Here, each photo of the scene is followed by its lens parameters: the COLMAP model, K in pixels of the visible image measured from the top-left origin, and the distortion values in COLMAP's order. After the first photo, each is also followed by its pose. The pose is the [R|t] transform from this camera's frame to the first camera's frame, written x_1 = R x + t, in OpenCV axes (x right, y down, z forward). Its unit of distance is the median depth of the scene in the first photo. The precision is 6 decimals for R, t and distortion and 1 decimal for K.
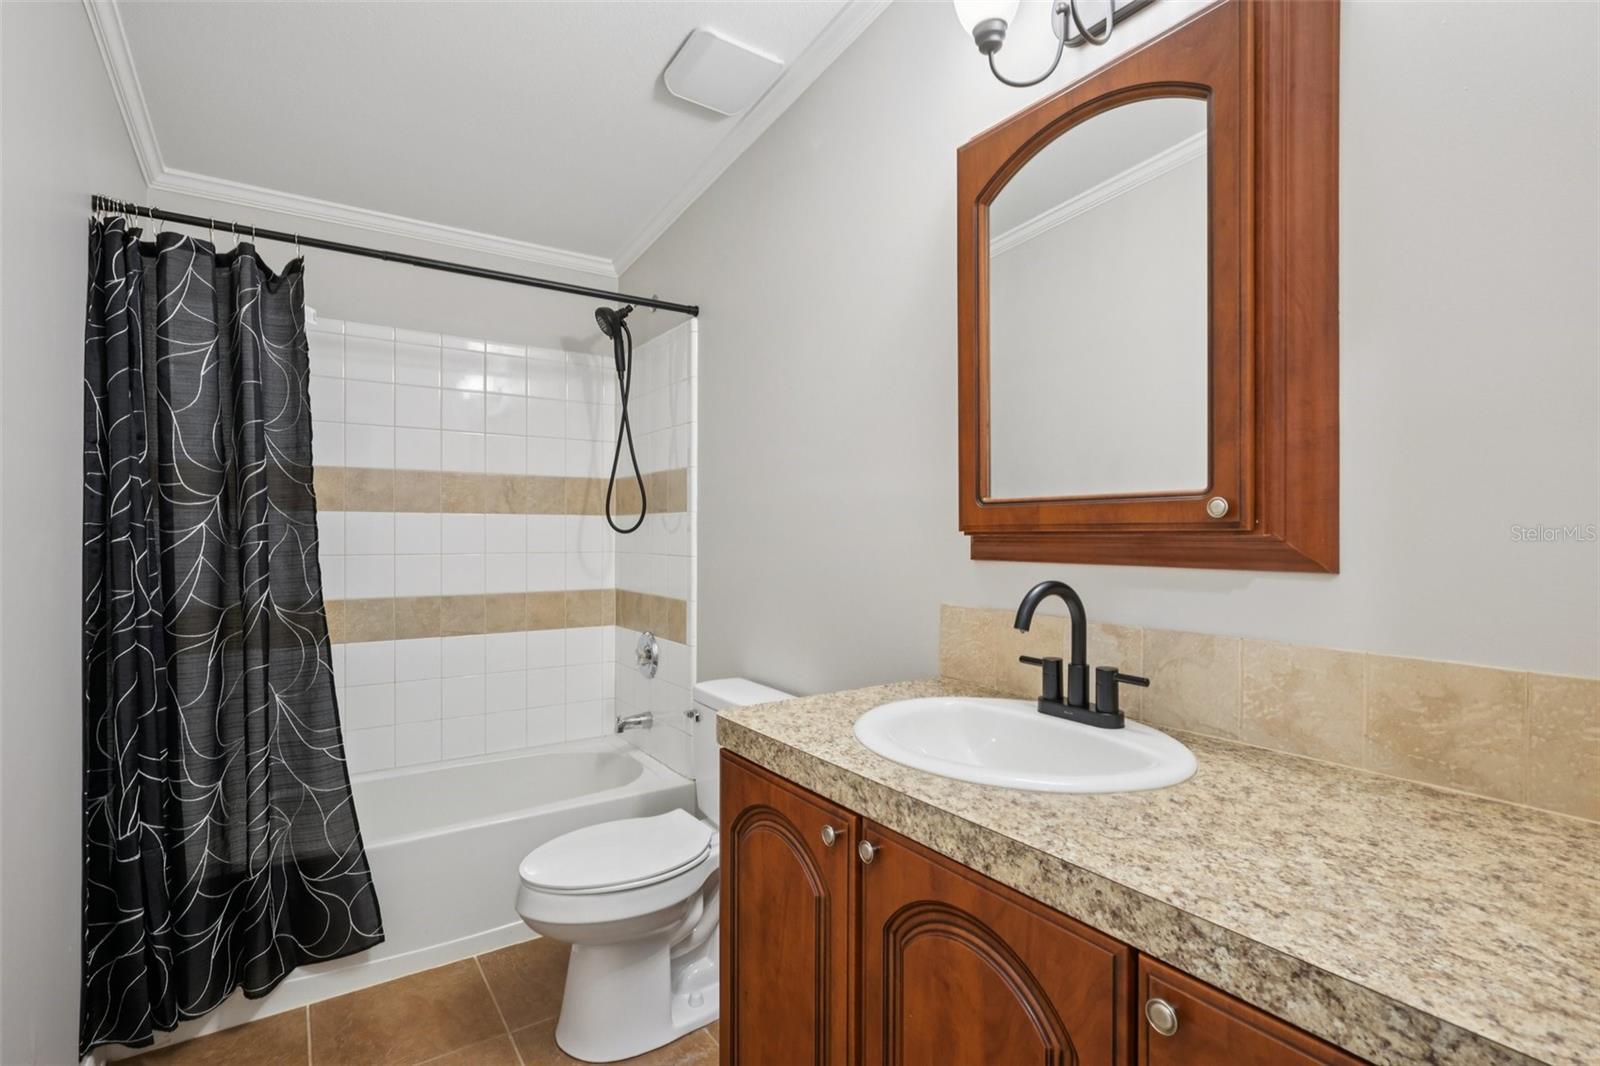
lens RADIAL K [[749.0, 0, 797.4], [0, 749.0, 526.6], [0, 0, 1]] dist [0.000702, 0.000572]
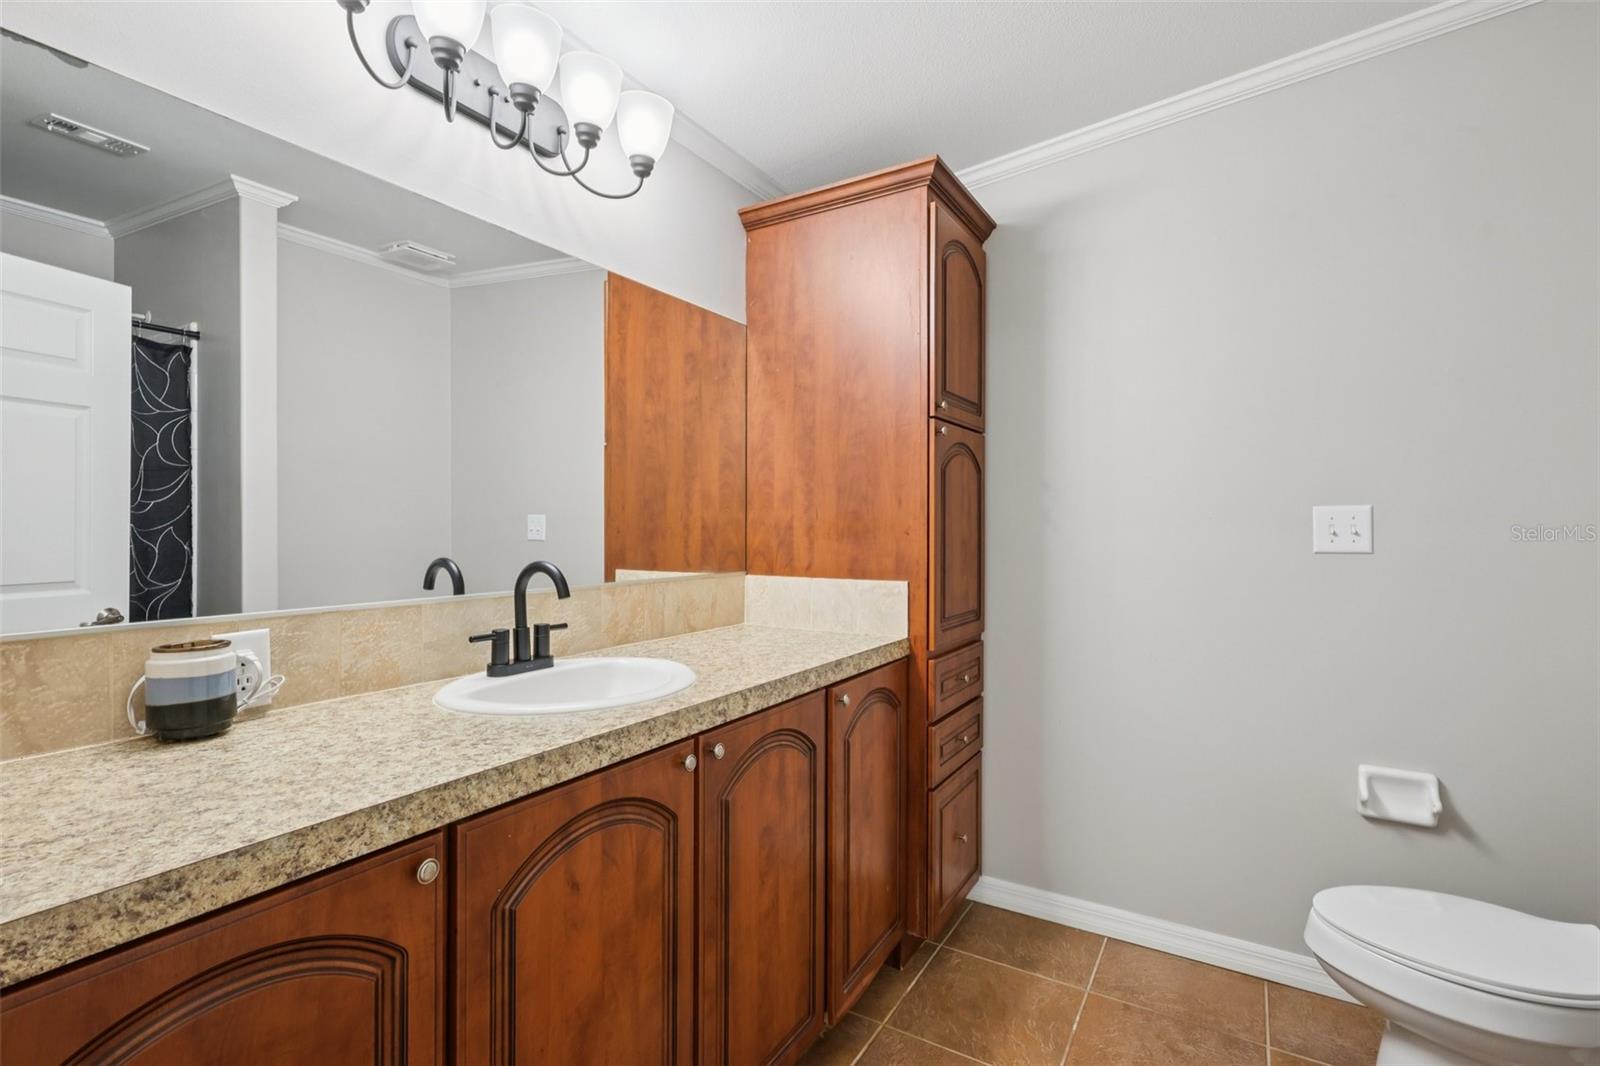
lens RADIAL K [[749.0, 0, 797.4], [0, 749.0, 526.6], [0, 0, 1]] dist [0.000702, 0.000572]
pose [[-0.421459, -0.010219, 0.906790, -1.000906], [-0.000955, 0.999941, 0.010825, -0.010137], [-0.906847, 0.003696, -0.421444, 1.085452]]
